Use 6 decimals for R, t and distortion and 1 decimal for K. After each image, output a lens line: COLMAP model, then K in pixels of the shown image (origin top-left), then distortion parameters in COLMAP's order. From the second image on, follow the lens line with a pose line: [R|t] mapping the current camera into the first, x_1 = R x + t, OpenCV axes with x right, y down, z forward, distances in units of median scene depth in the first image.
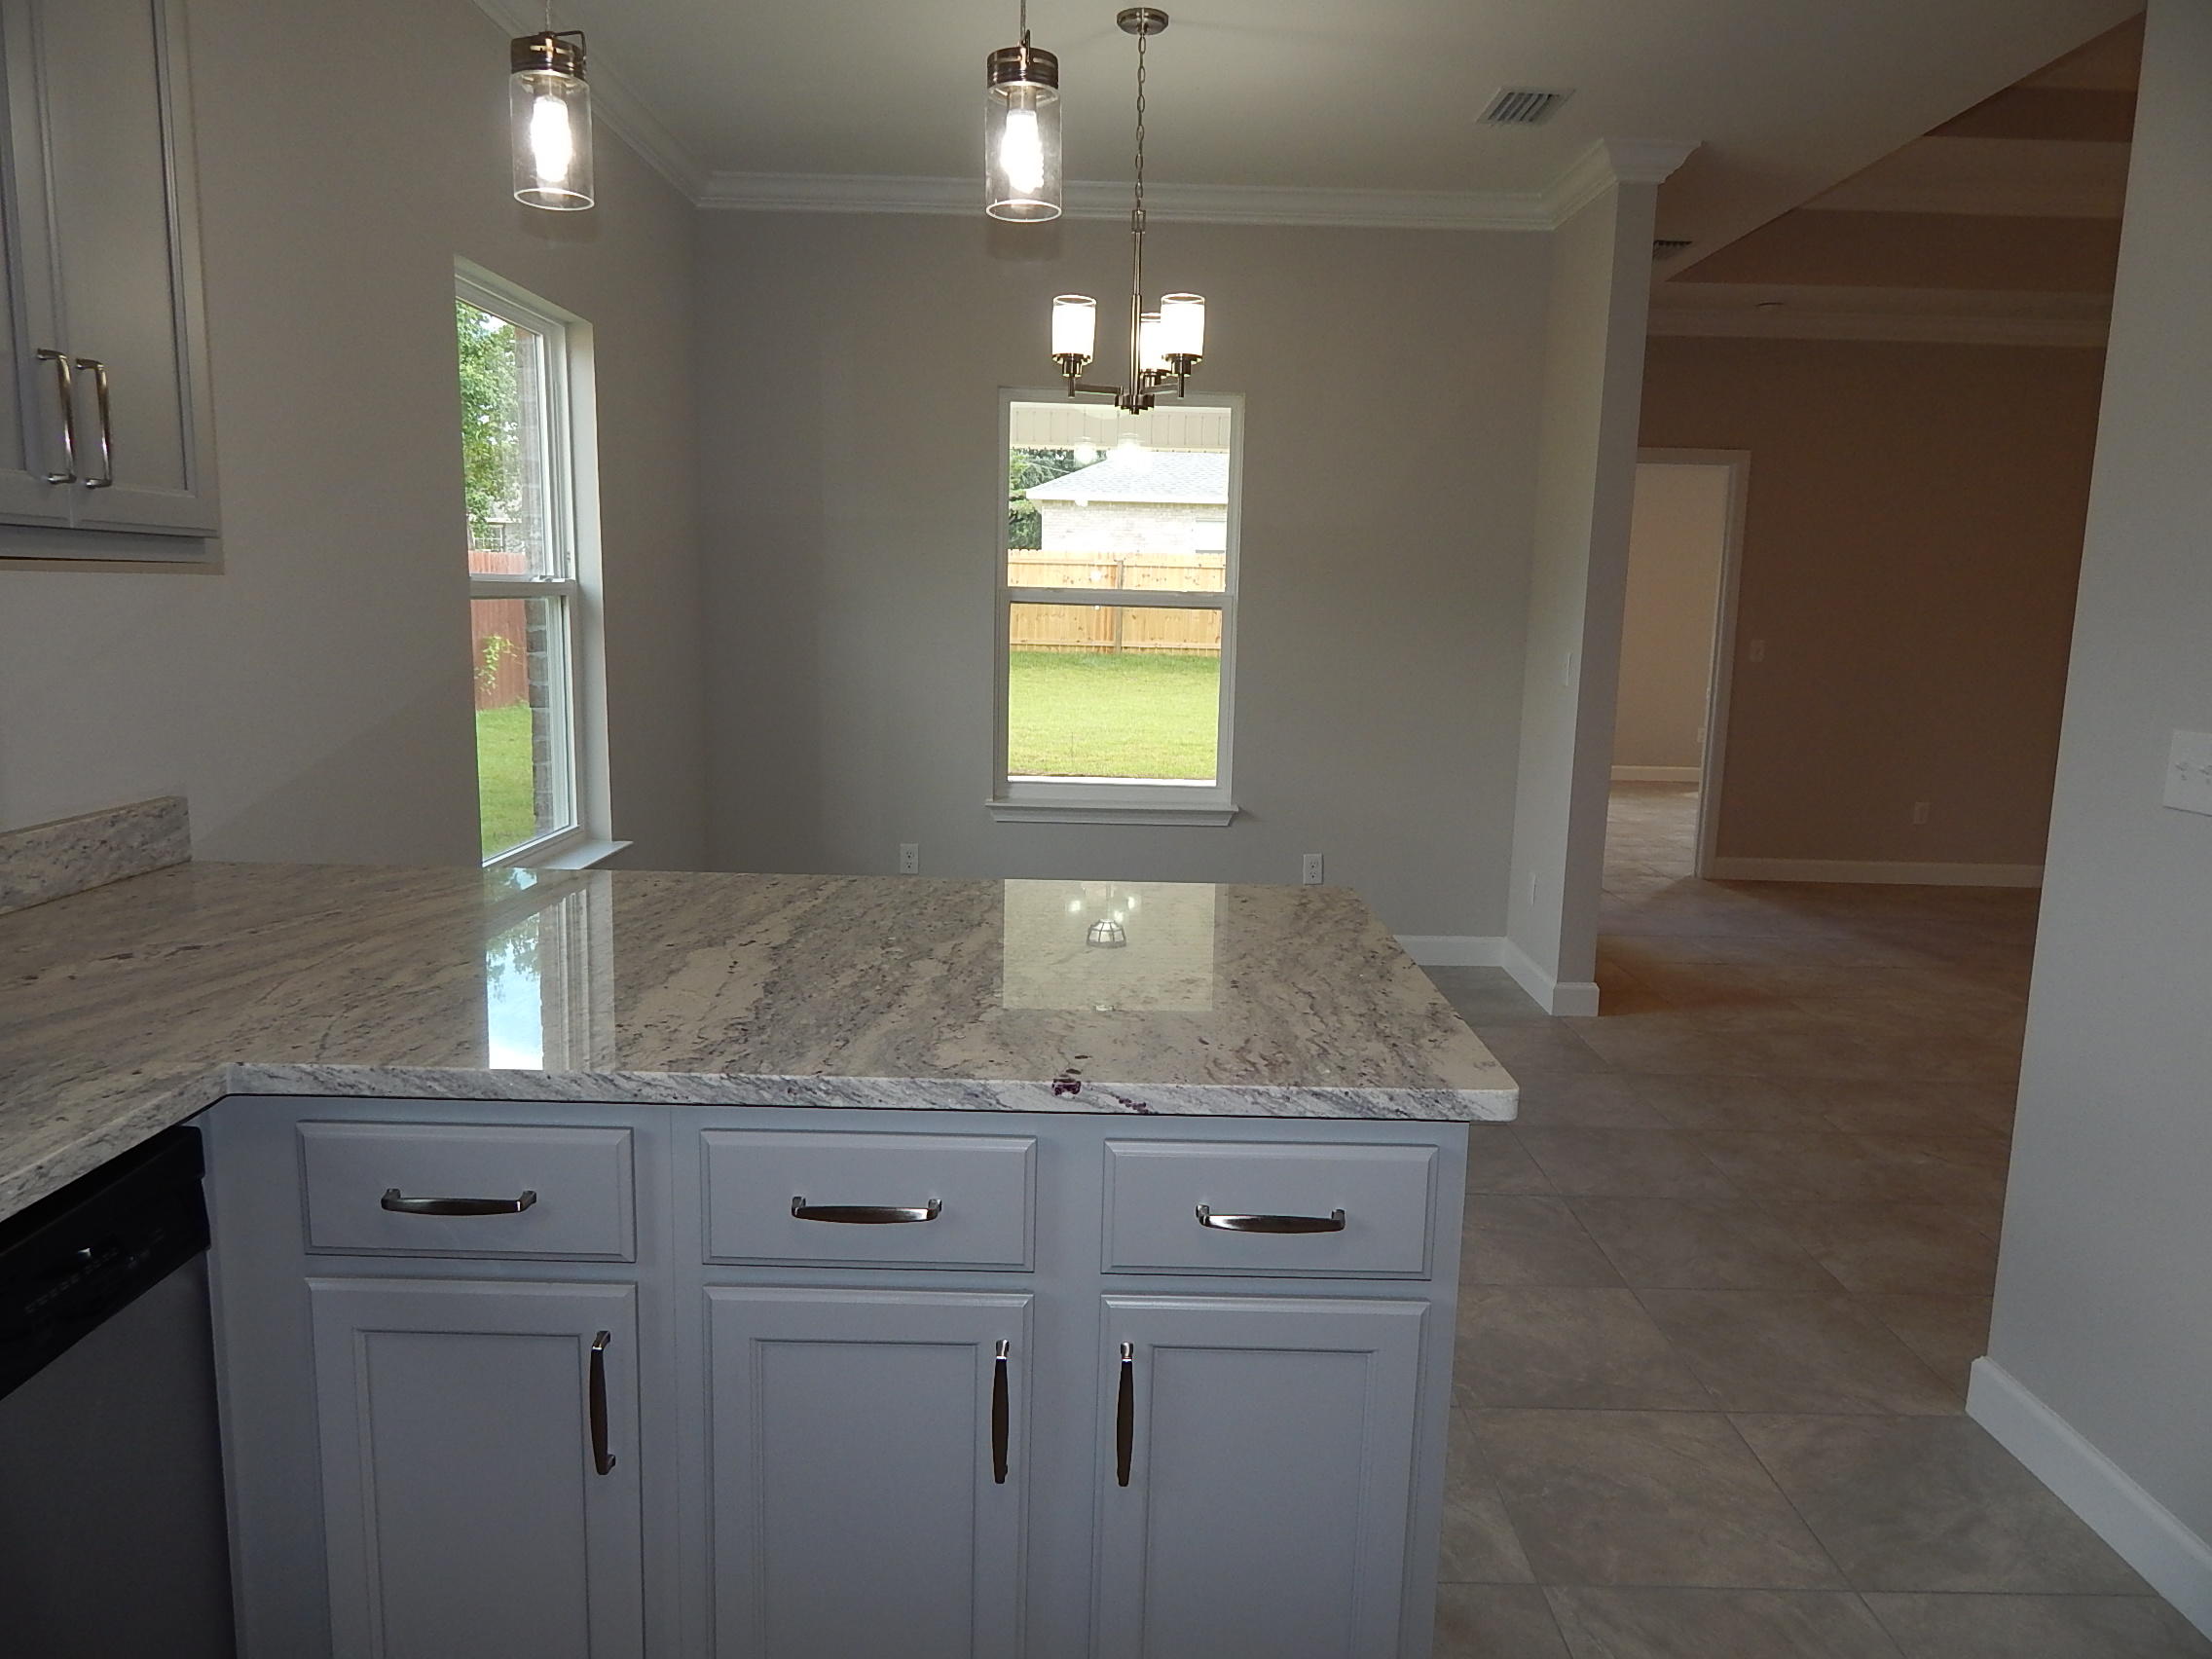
lens RADIAL K [[1453.6, 0, 1106.0], [0, 1453.6, 829.5], [0, 0, 1]] dist [-0.002633, -0.007239]
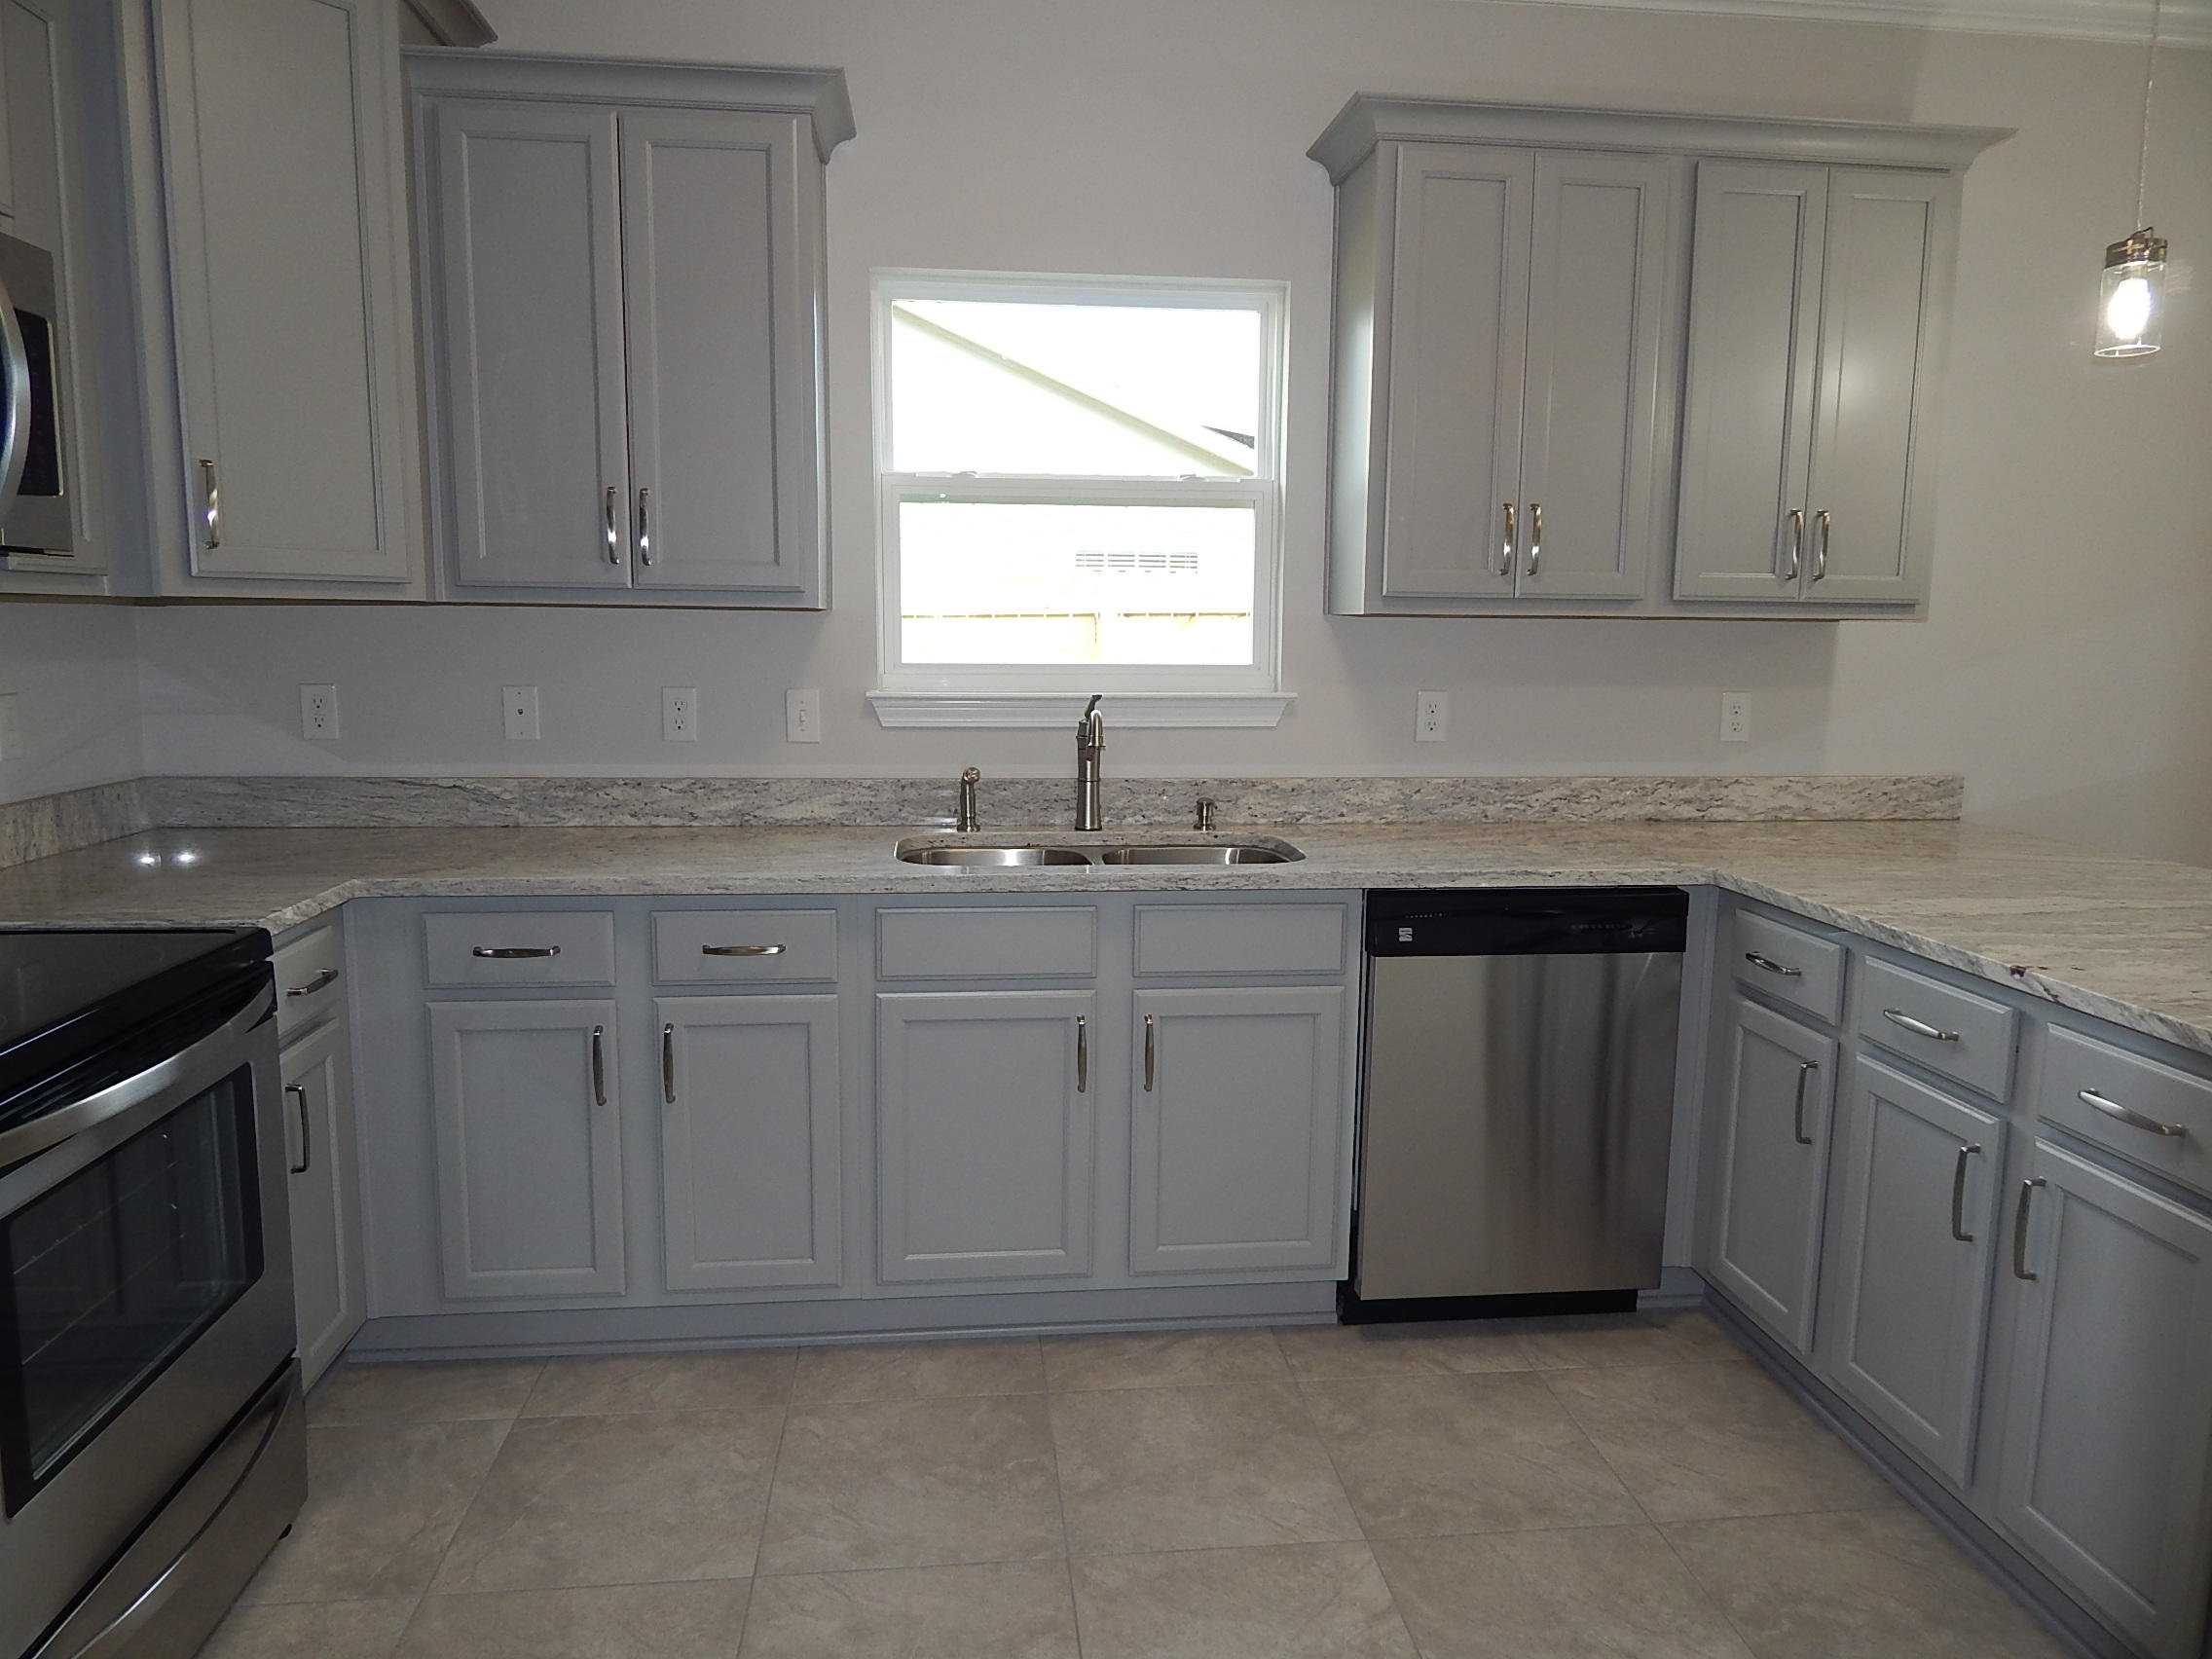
lens RADIAL K [[1453.6, 0, 1106.0], [0, 1453.6, 829.5], [0, 0, 1]] dist [-0.002633, -0.007239]
pose [[0.100946, 0.115636, -0.988149, 1.130527], [-0.165299, 0.981367, 0.097956, 0.045279], [0.981064, 0.153451, 0.118180, -0.052653]]
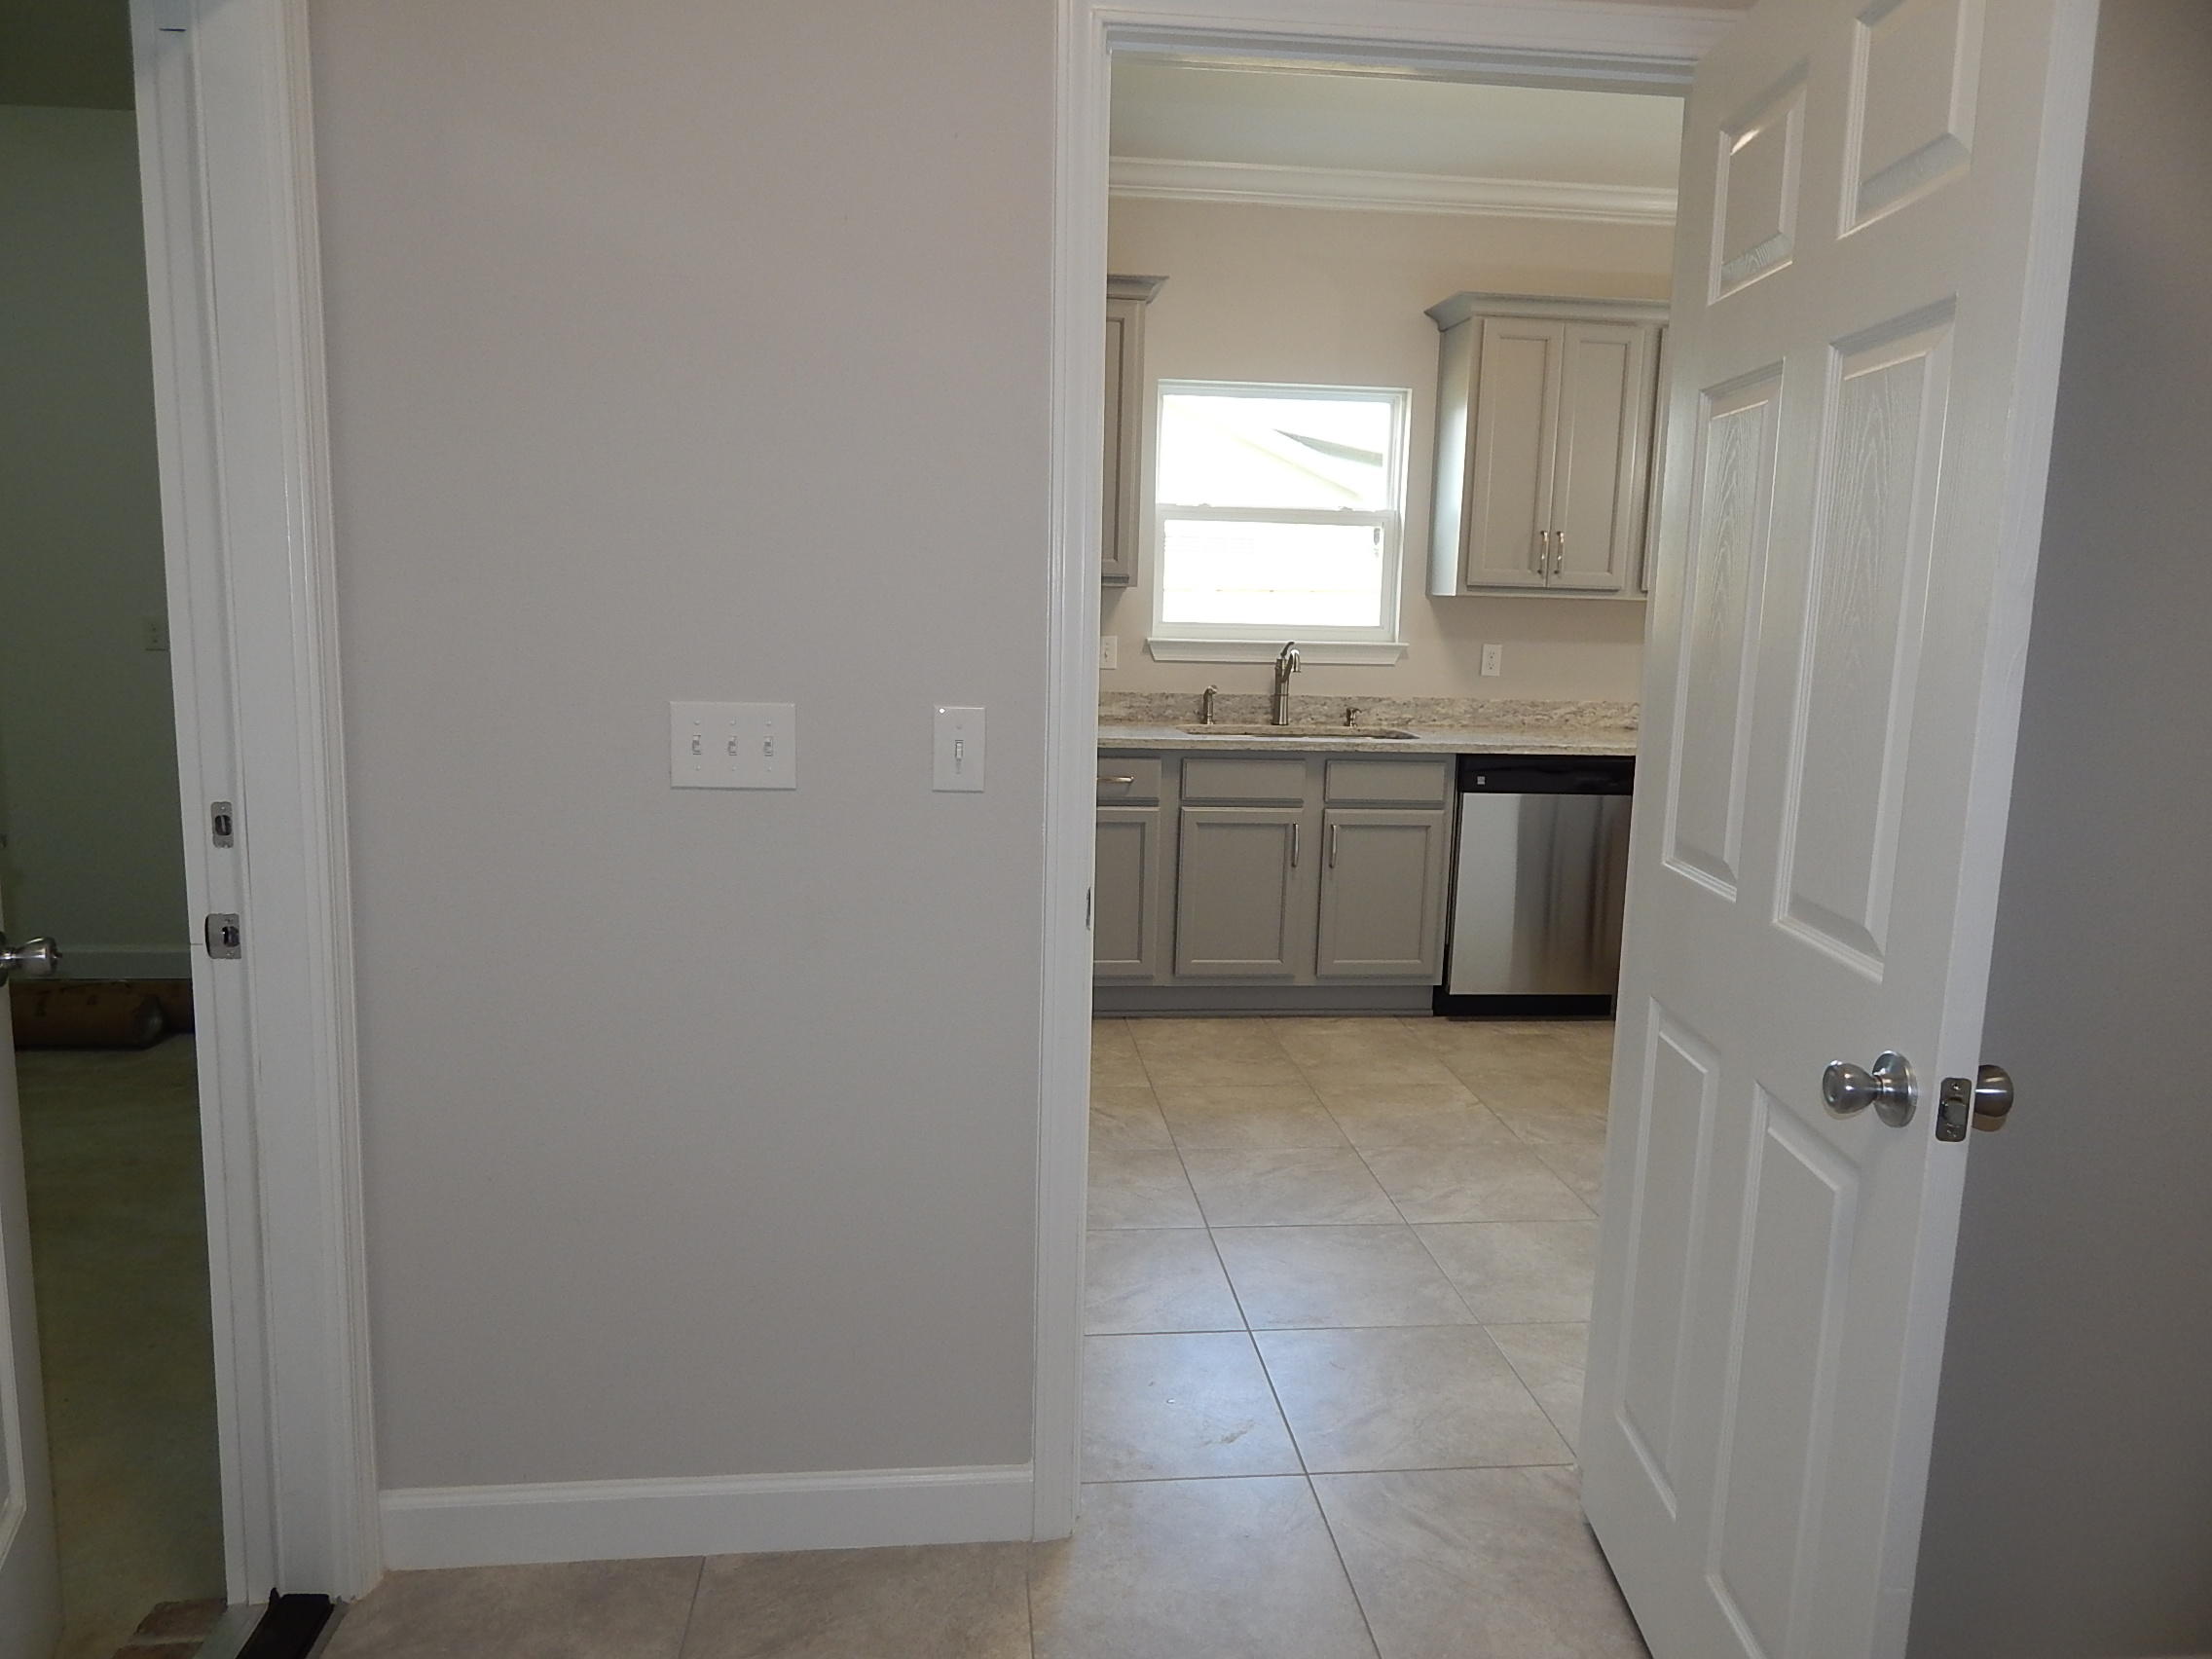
lens RADIAL K [[1461.2, 0, 1106.0], [0, 1461.2, 829.5], [0, 0, 1]] dist [0.003905, -0.001688]
pose [[0.099349, 0.134788, -0.985881, 2.406106], [-0.180227, 0.976833, 0.115389, 0.169083], [0.978595, 0.166218, 0.121339, -0.595663]]
